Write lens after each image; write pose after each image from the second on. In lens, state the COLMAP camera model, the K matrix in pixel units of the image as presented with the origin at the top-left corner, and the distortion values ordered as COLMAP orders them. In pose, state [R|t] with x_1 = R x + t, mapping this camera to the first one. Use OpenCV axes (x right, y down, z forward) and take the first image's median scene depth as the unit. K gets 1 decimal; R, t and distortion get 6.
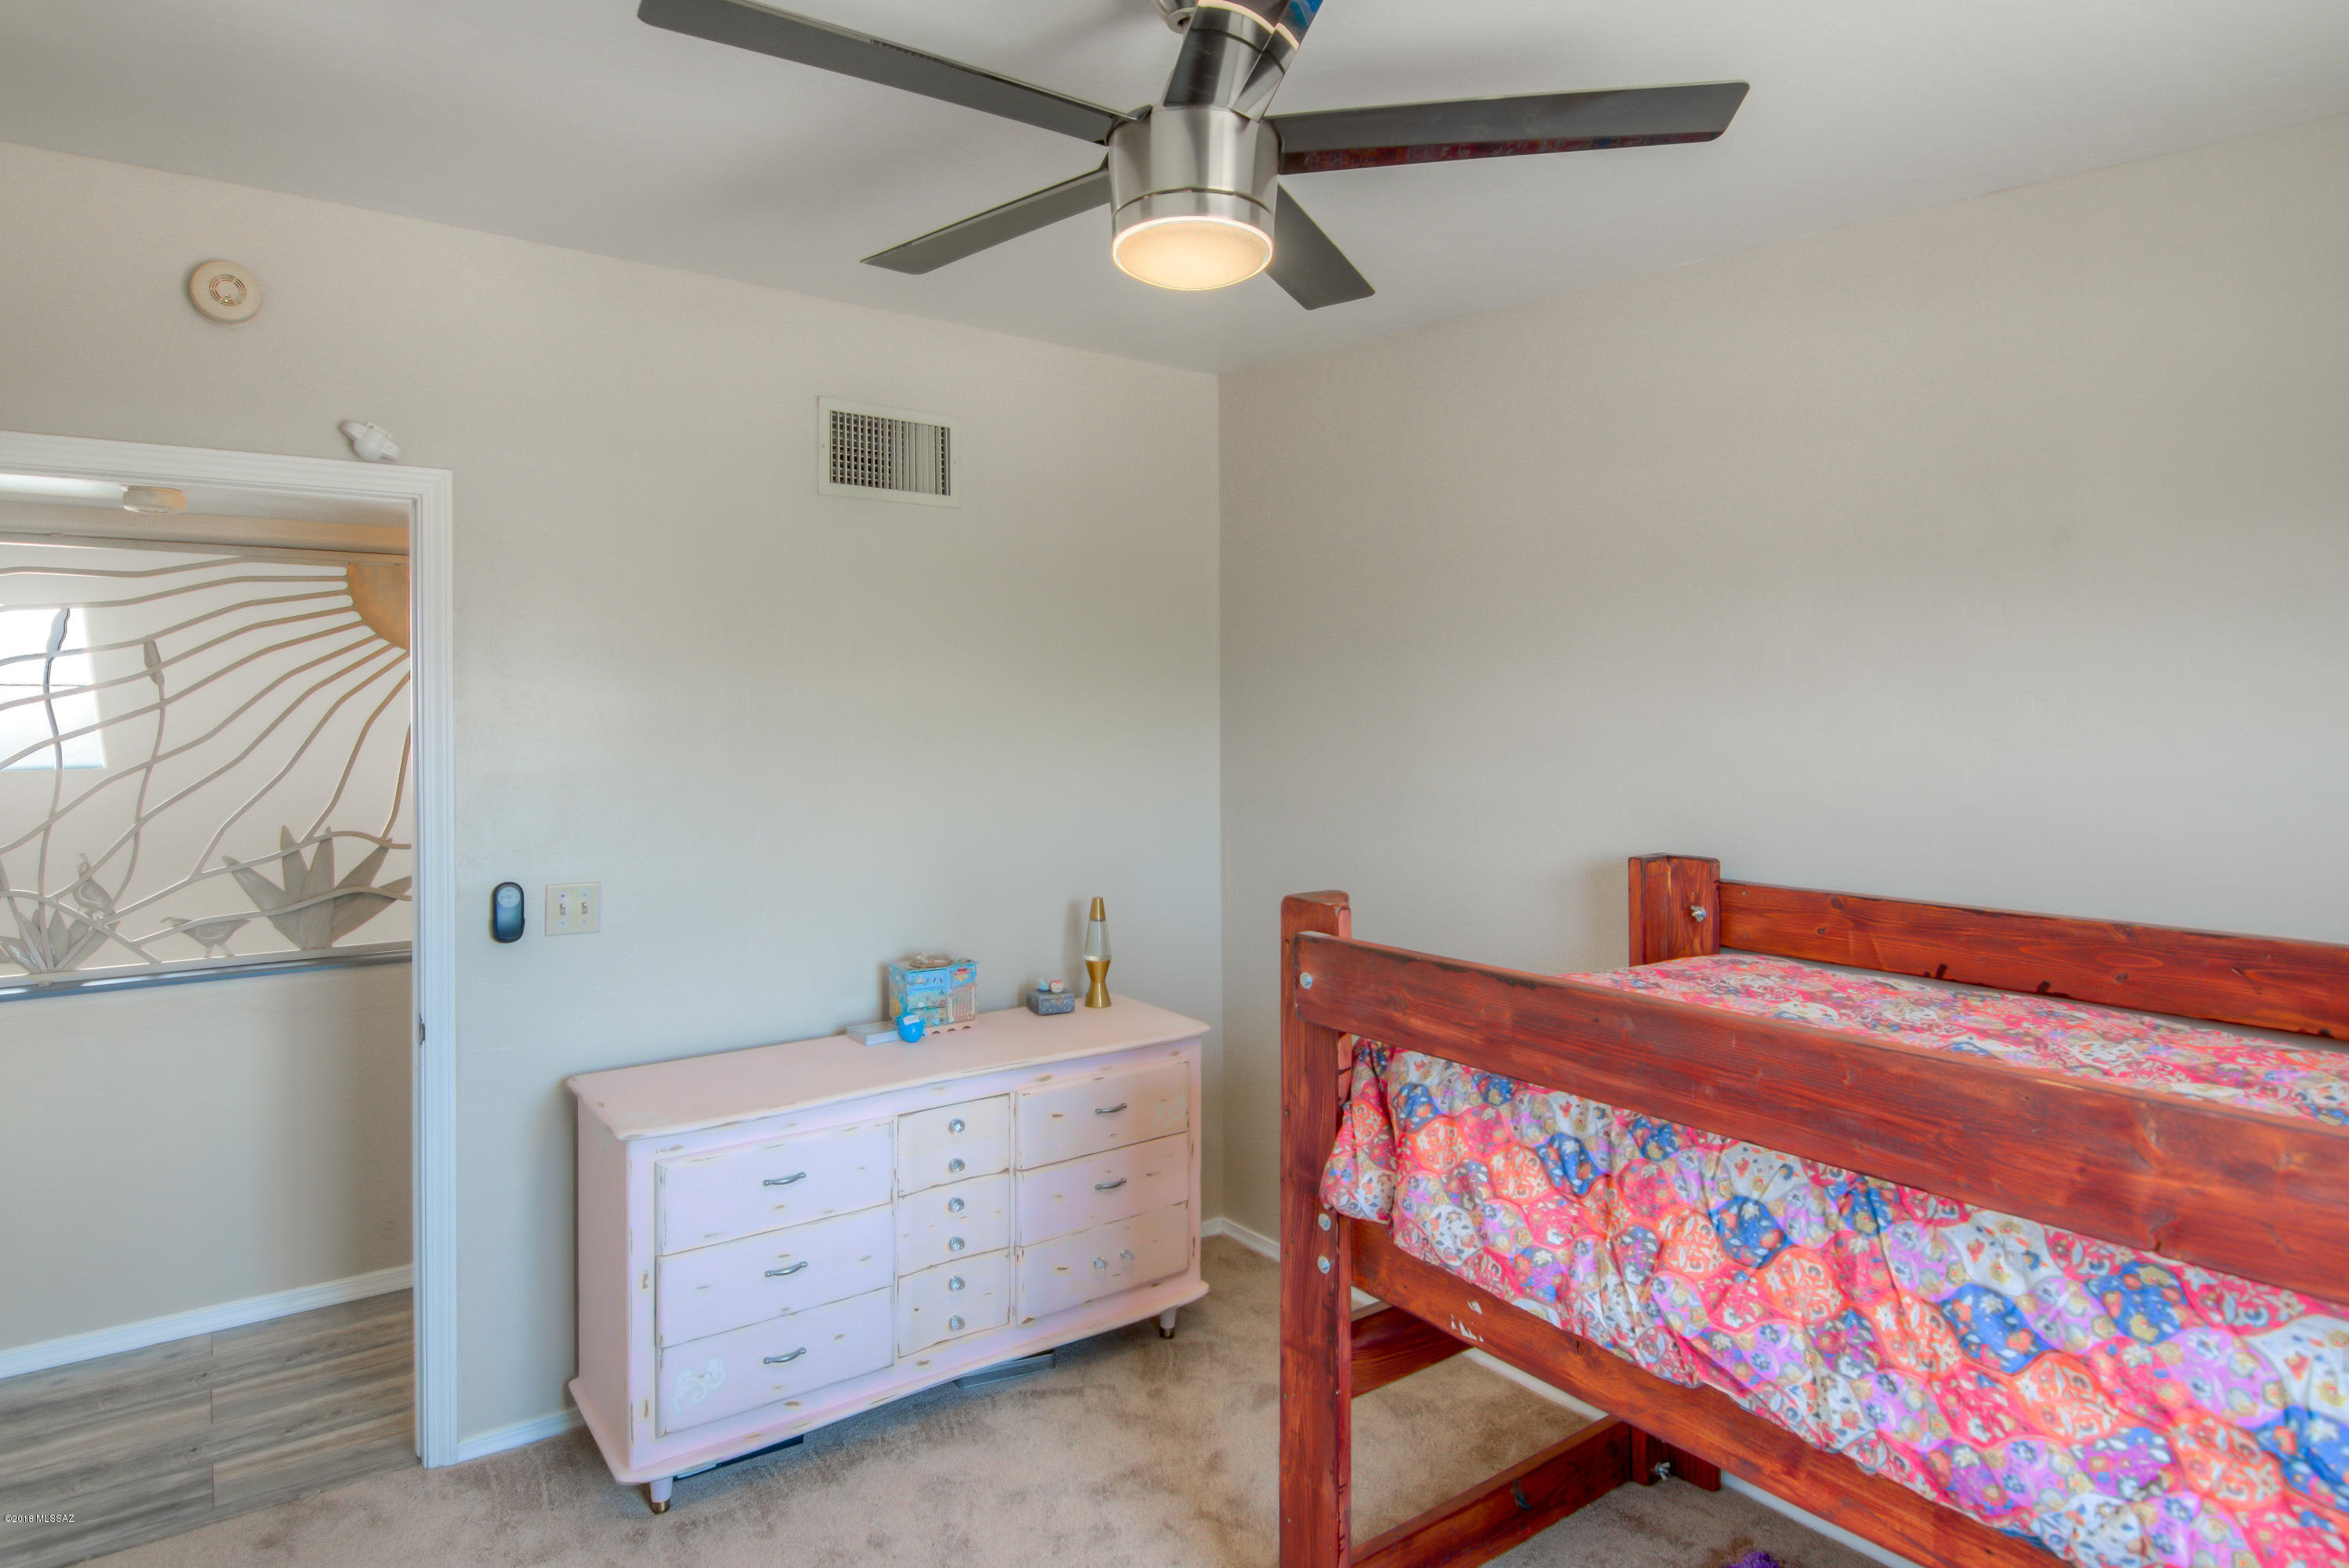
lens RADIAL K [[1246.0, 0, 1173.0], [0, 1246.0, 712.9], [0, 0, 1]] dist [-0.000120, -0.000460]
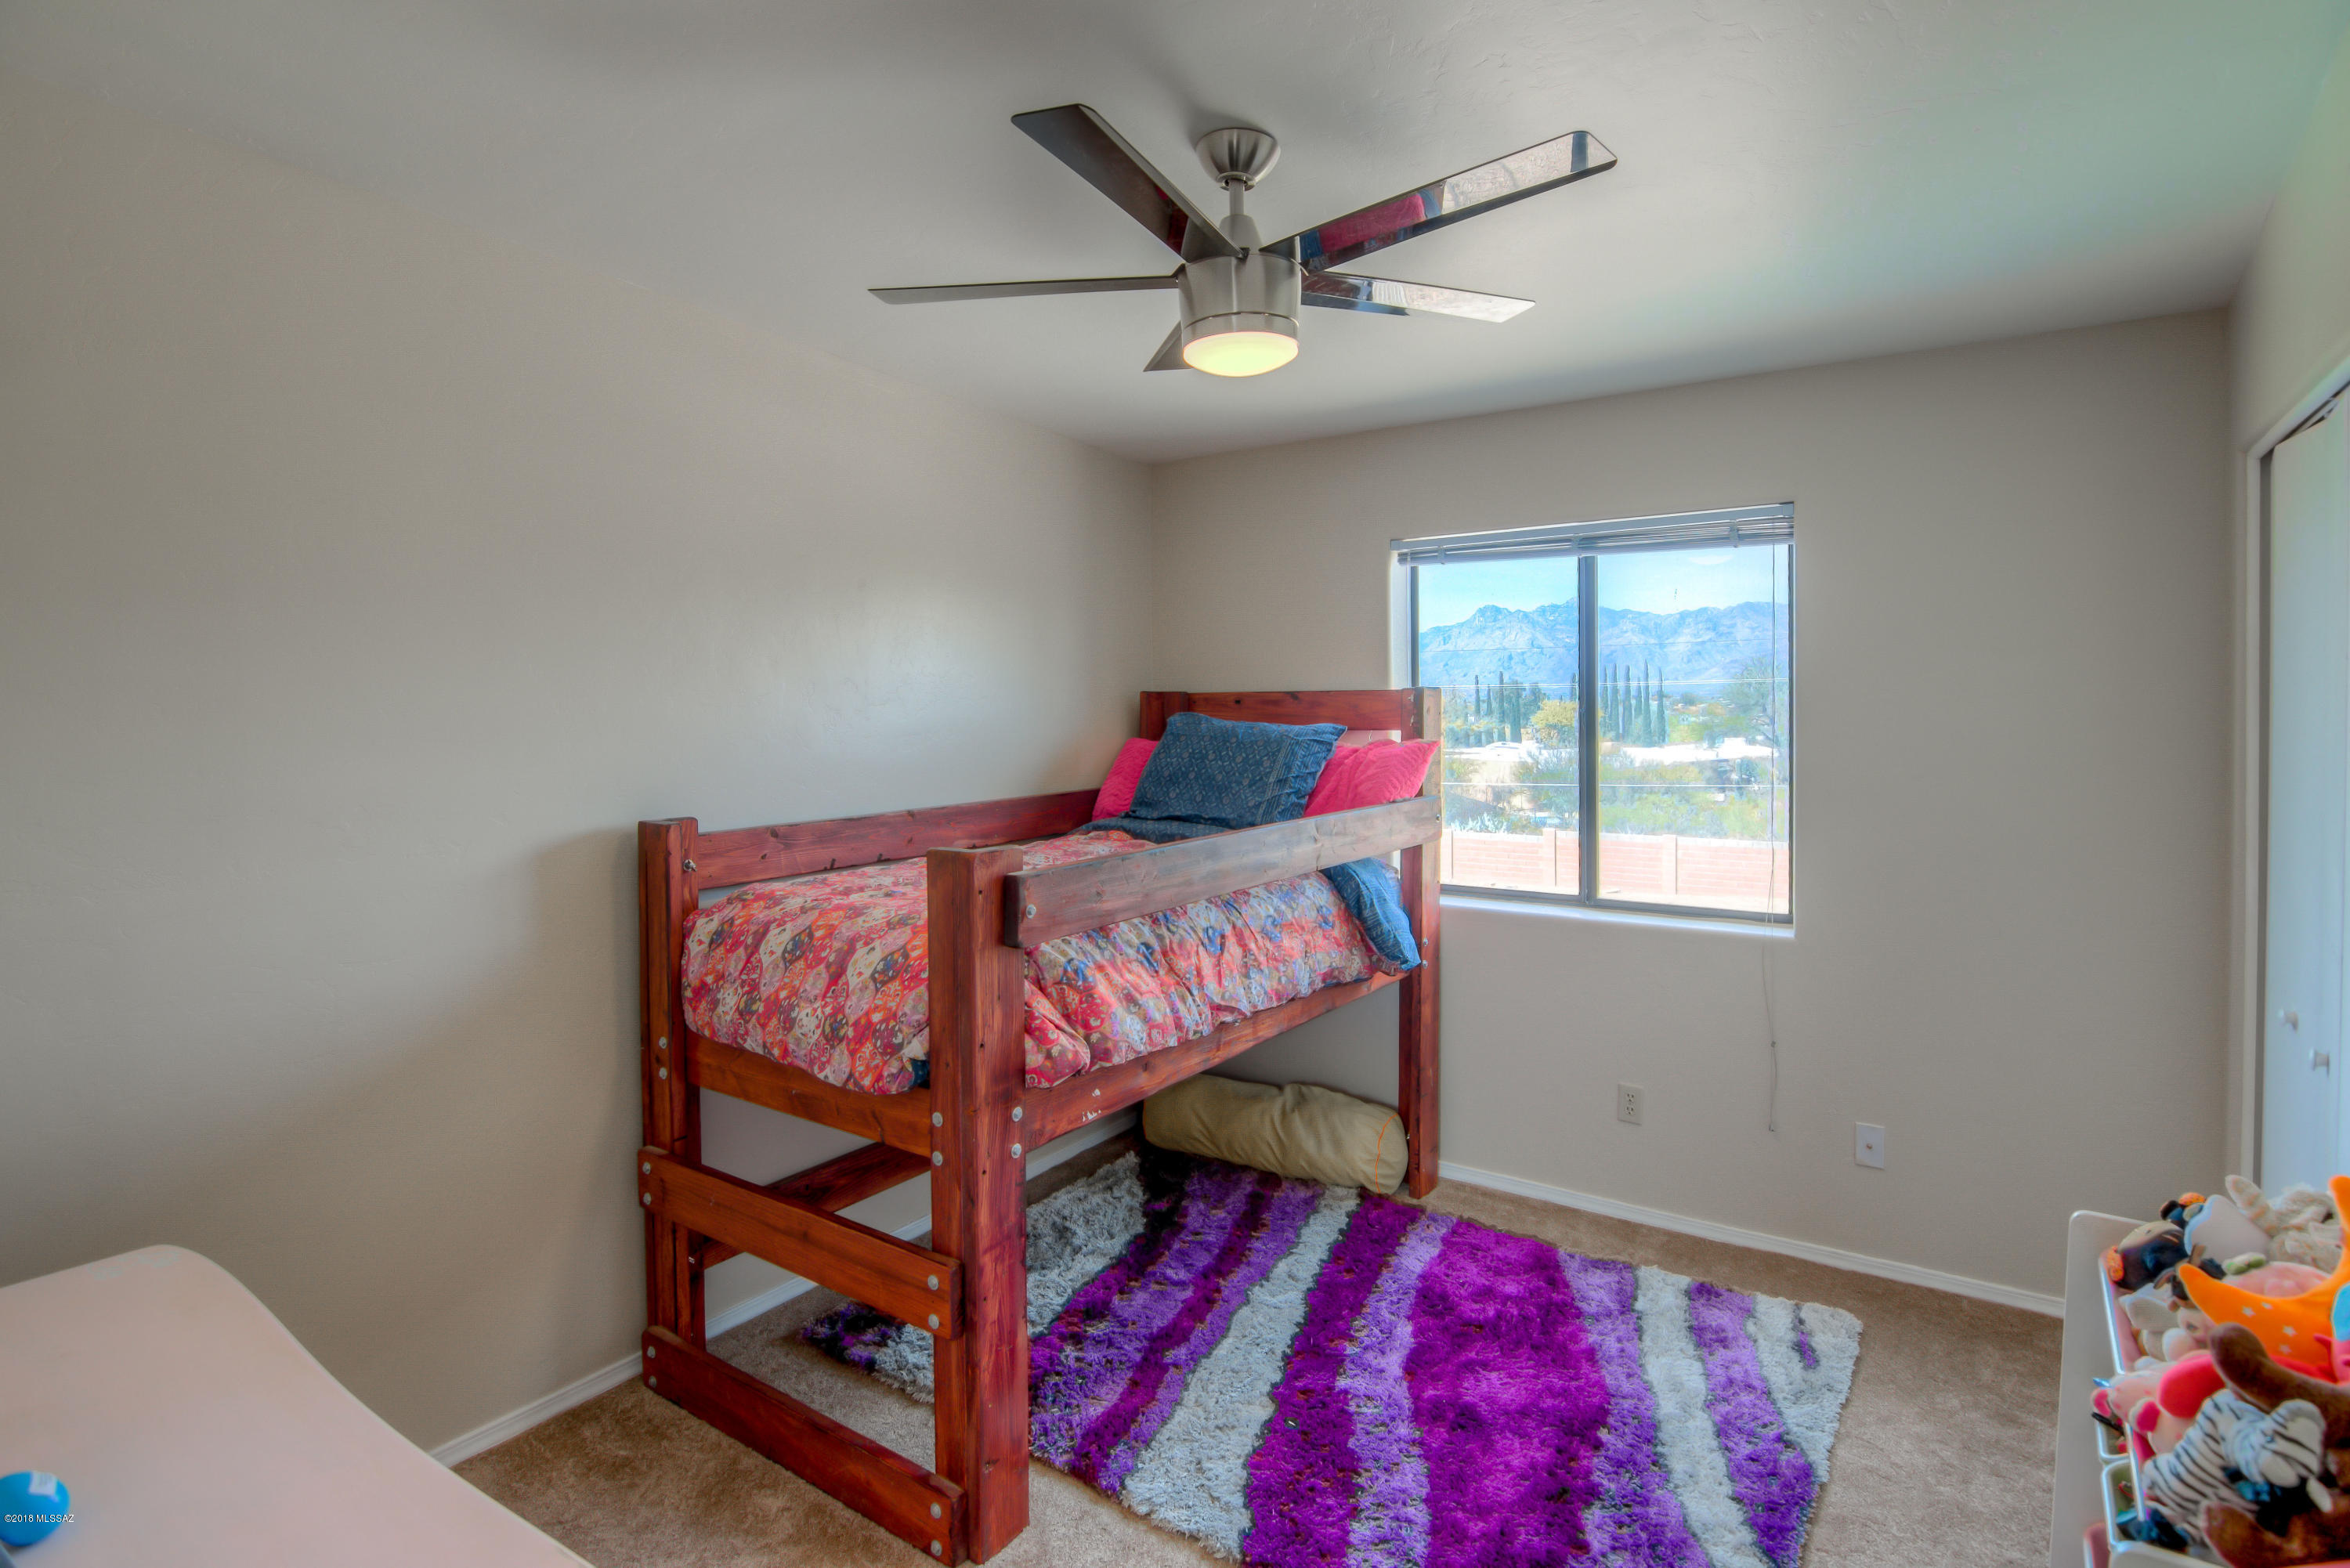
lens RADIAL K [[1246.6, 0, 1173.5], [0, 1246.6, 712.8], [0, 0, 1]] dist [-0.000120, -0.000460]
pose [[-0.286993, -0.010974, 0.957870, -1.171366], [0.012563, 0.999805, 0.015218, 0.012559], [-0.957850, 0.016402, -0.286799, 1.325160]]
